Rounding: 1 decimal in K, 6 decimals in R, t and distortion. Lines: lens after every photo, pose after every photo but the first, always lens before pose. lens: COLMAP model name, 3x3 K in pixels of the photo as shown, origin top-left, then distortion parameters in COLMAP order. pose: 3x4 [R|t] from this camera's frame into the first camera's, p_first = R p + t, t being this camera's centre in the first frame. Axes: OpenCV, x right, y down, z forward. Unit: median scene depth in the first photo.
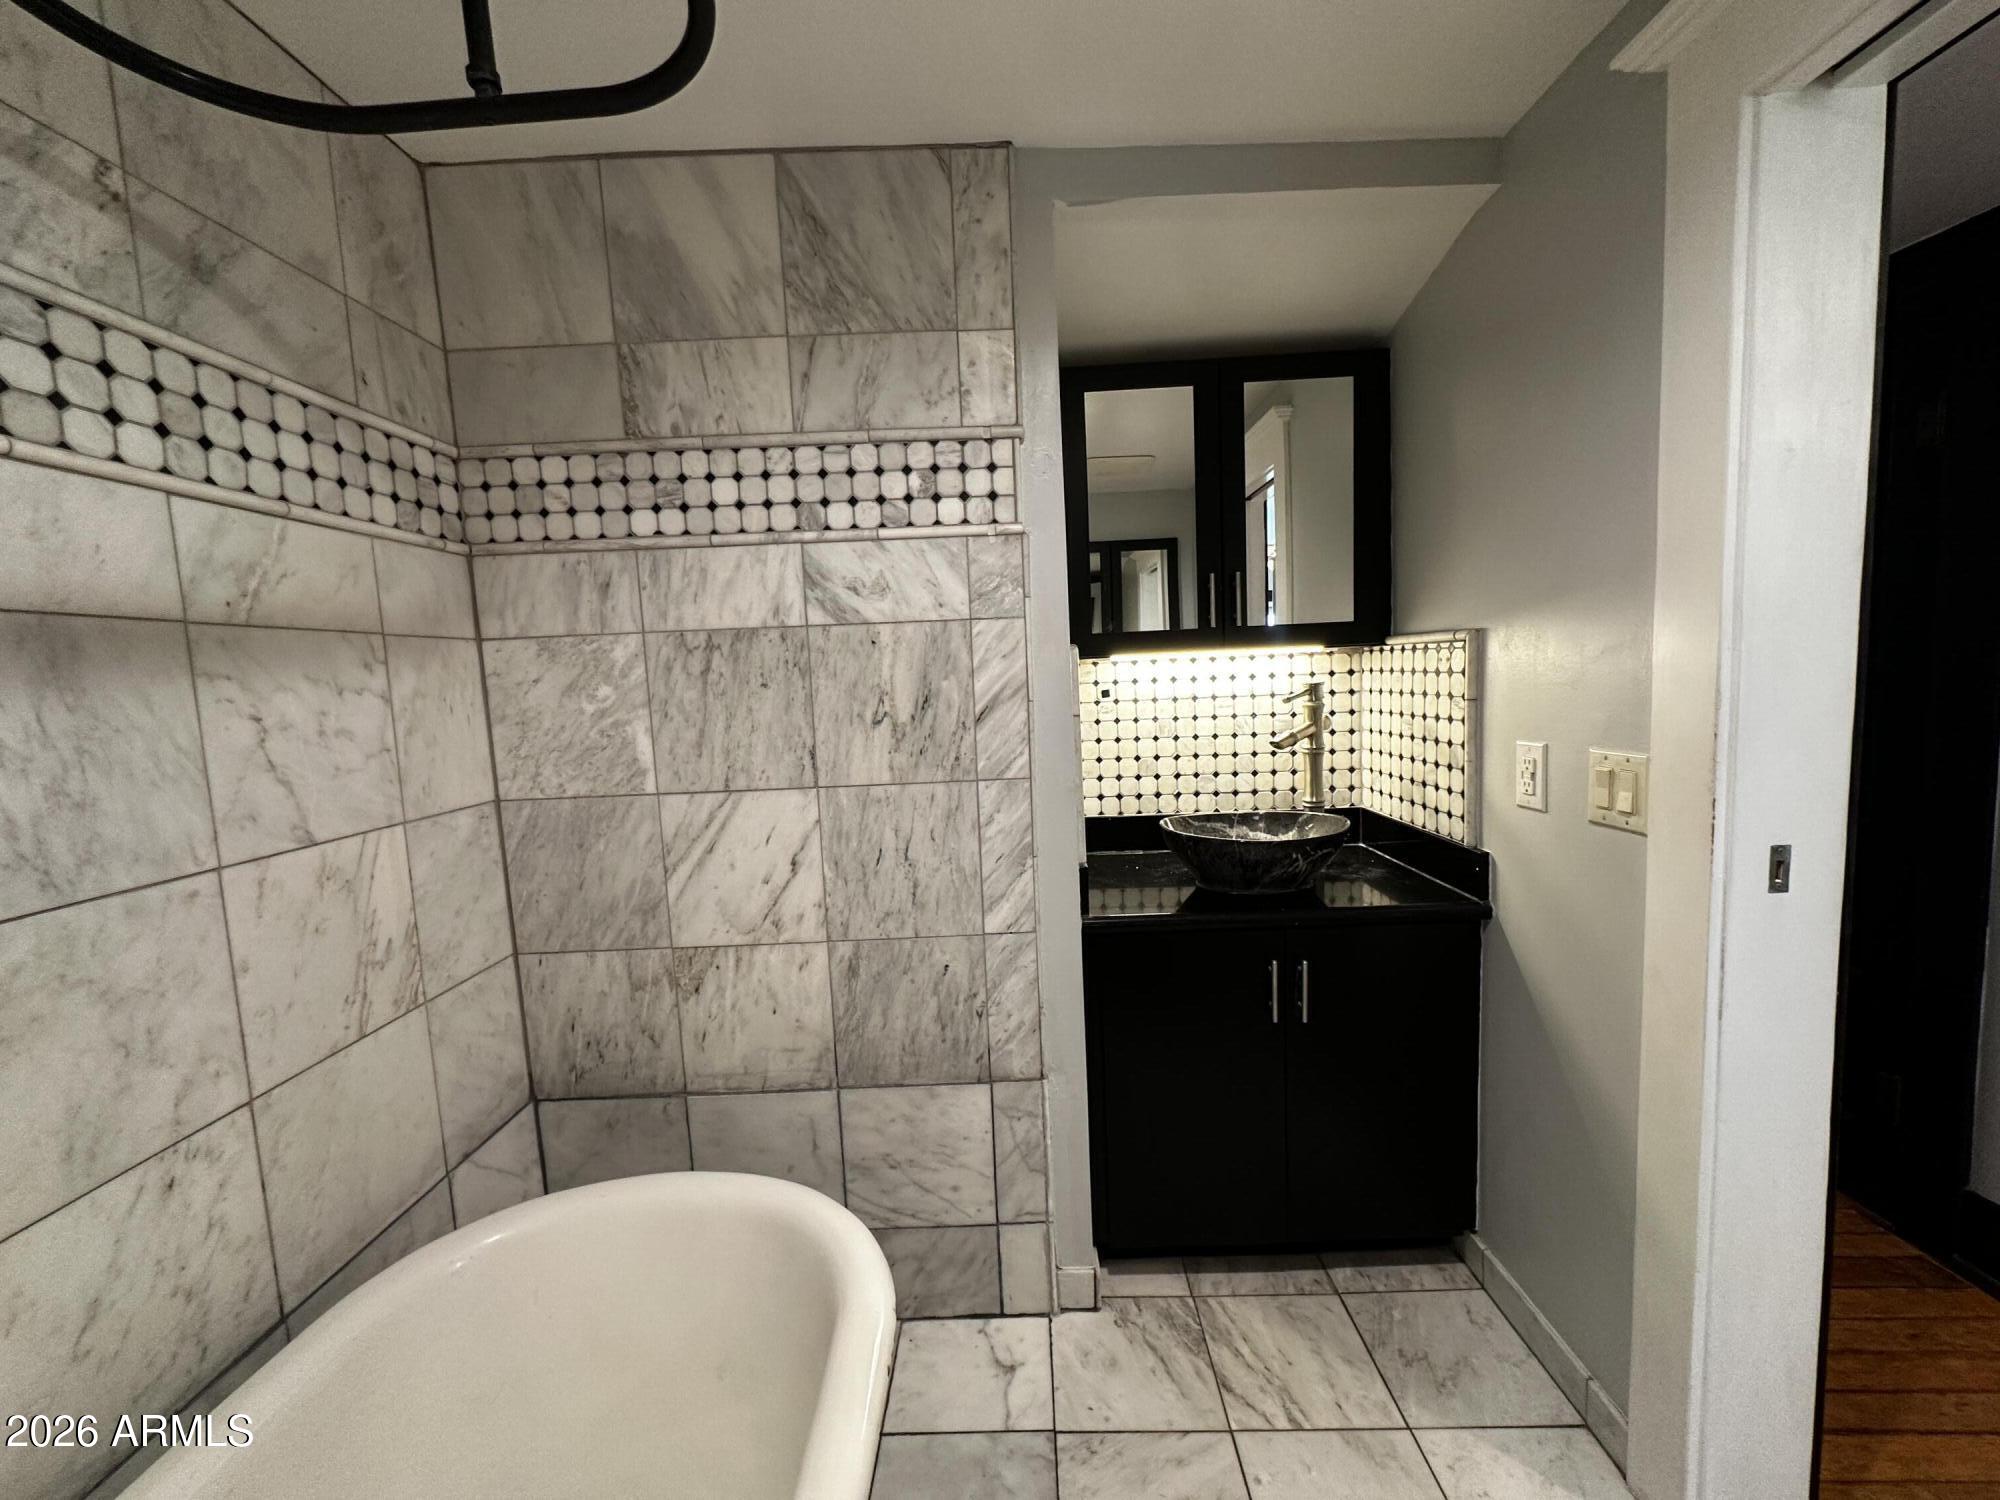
lens RADIAL K [[800.2, 0, 1000.0], [0, 800.2, 750.0], [0, 0, 1]] dist [-0.002032, -0.000019]
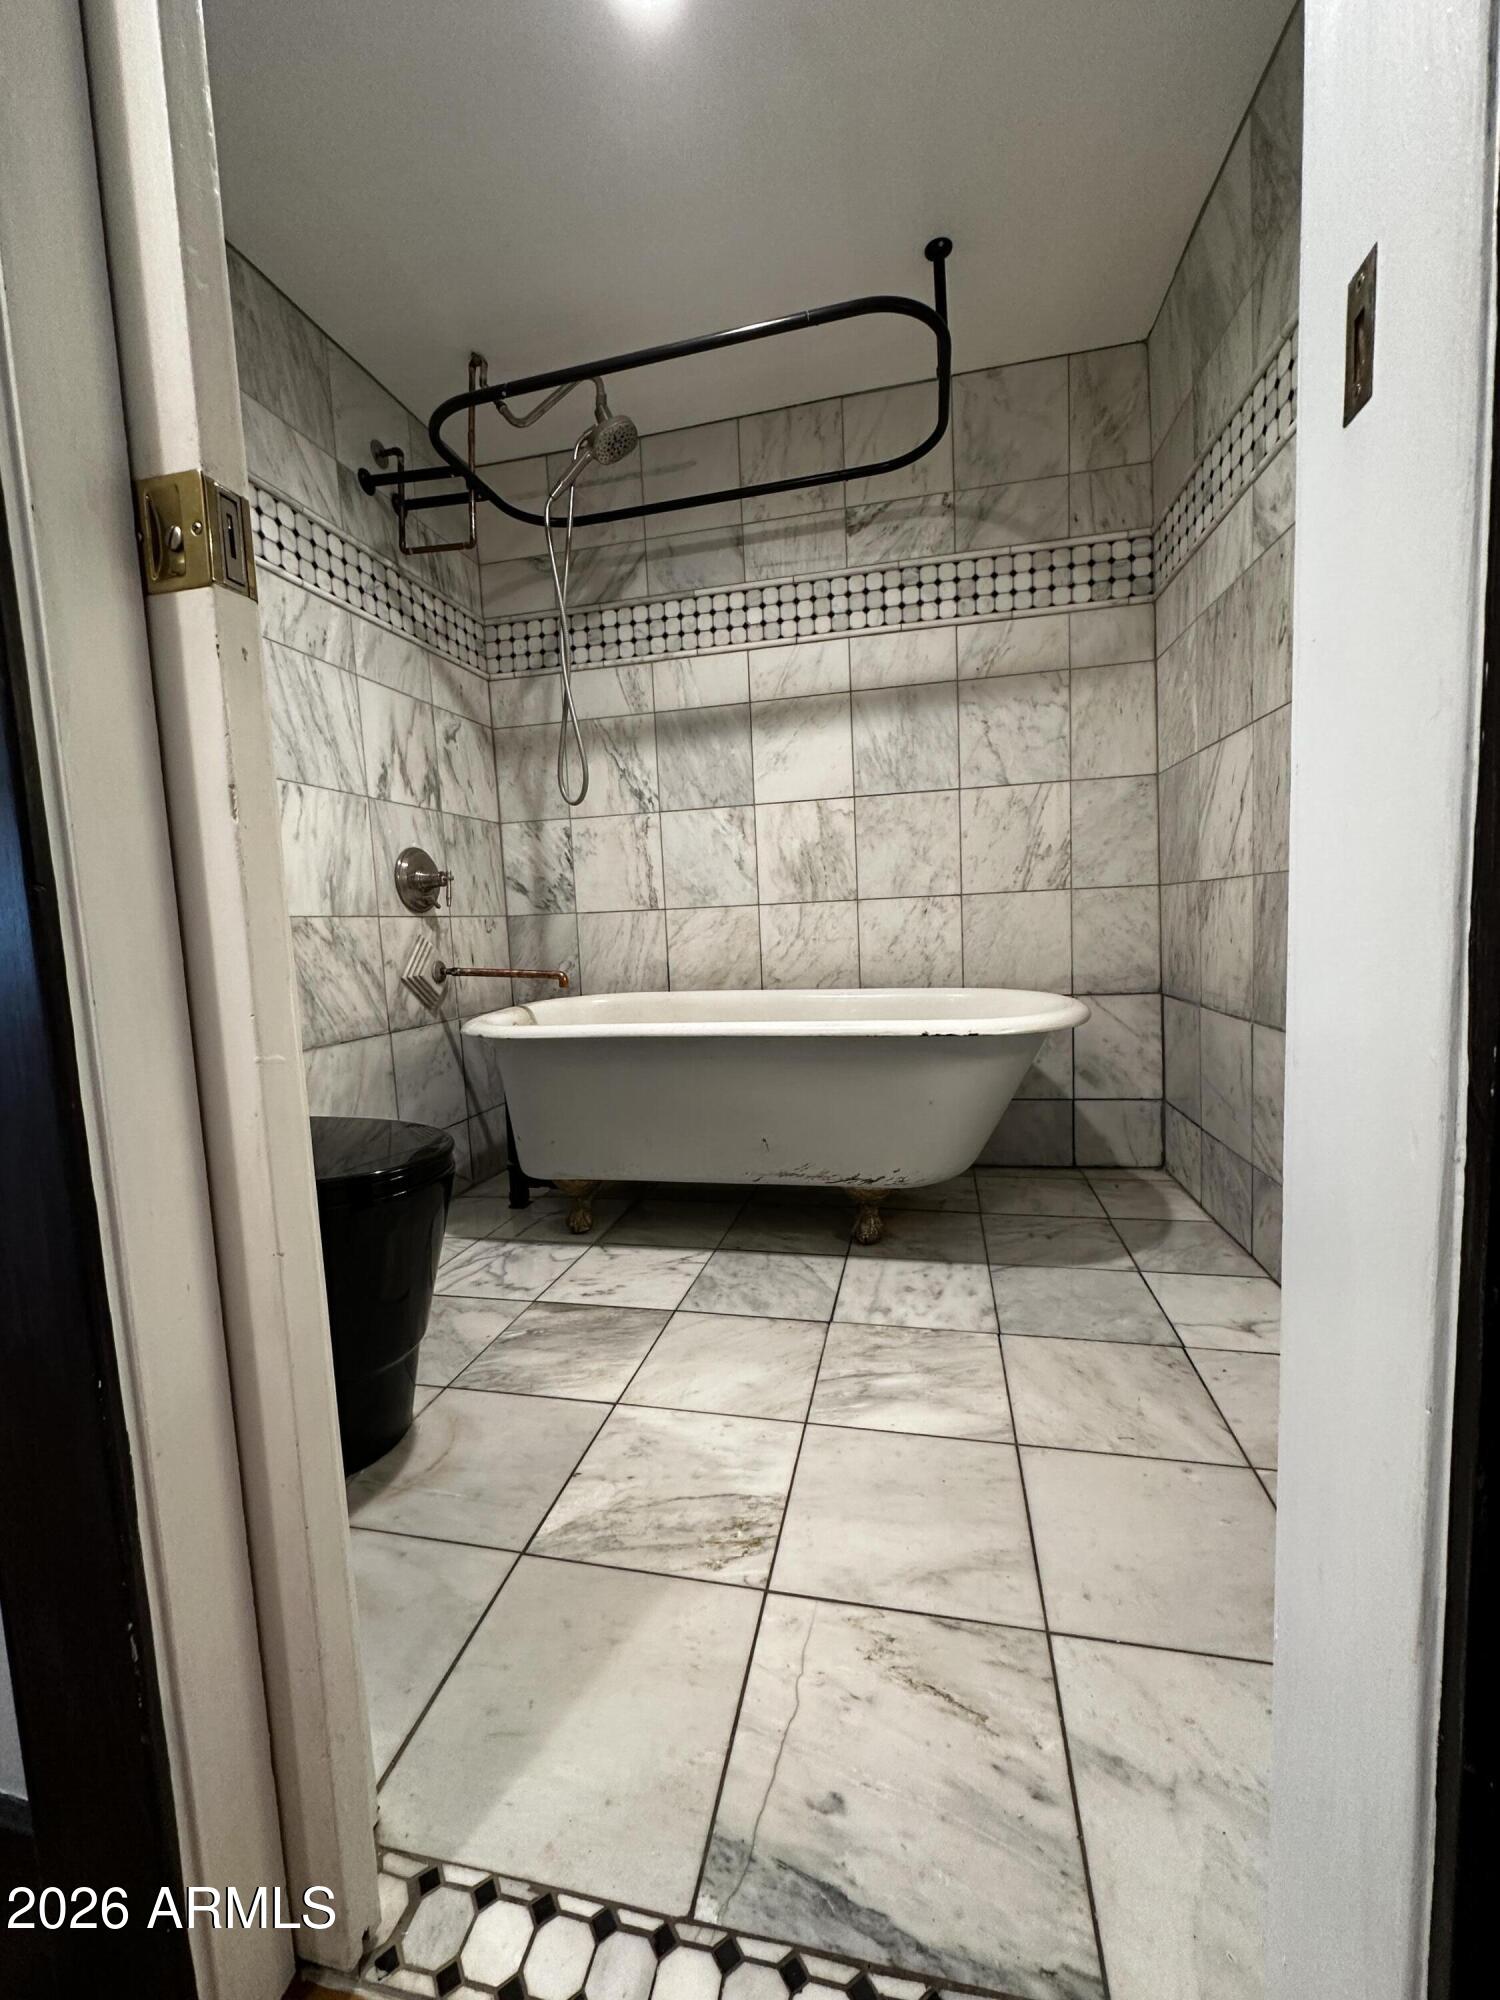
lens RADIAL K [[800.2, 0, 750.0], [0, 800.2, 1000.0], [0, 0, 1]] dist [-0.002032, -0.000019]
pose [[-0.192443, 0.145958, -0.970393, 1.288853], [-0.044182, 0.986585, 0.157156, 0.358530], [0.980313, 0.073118, -0.183413, 0.753381]]
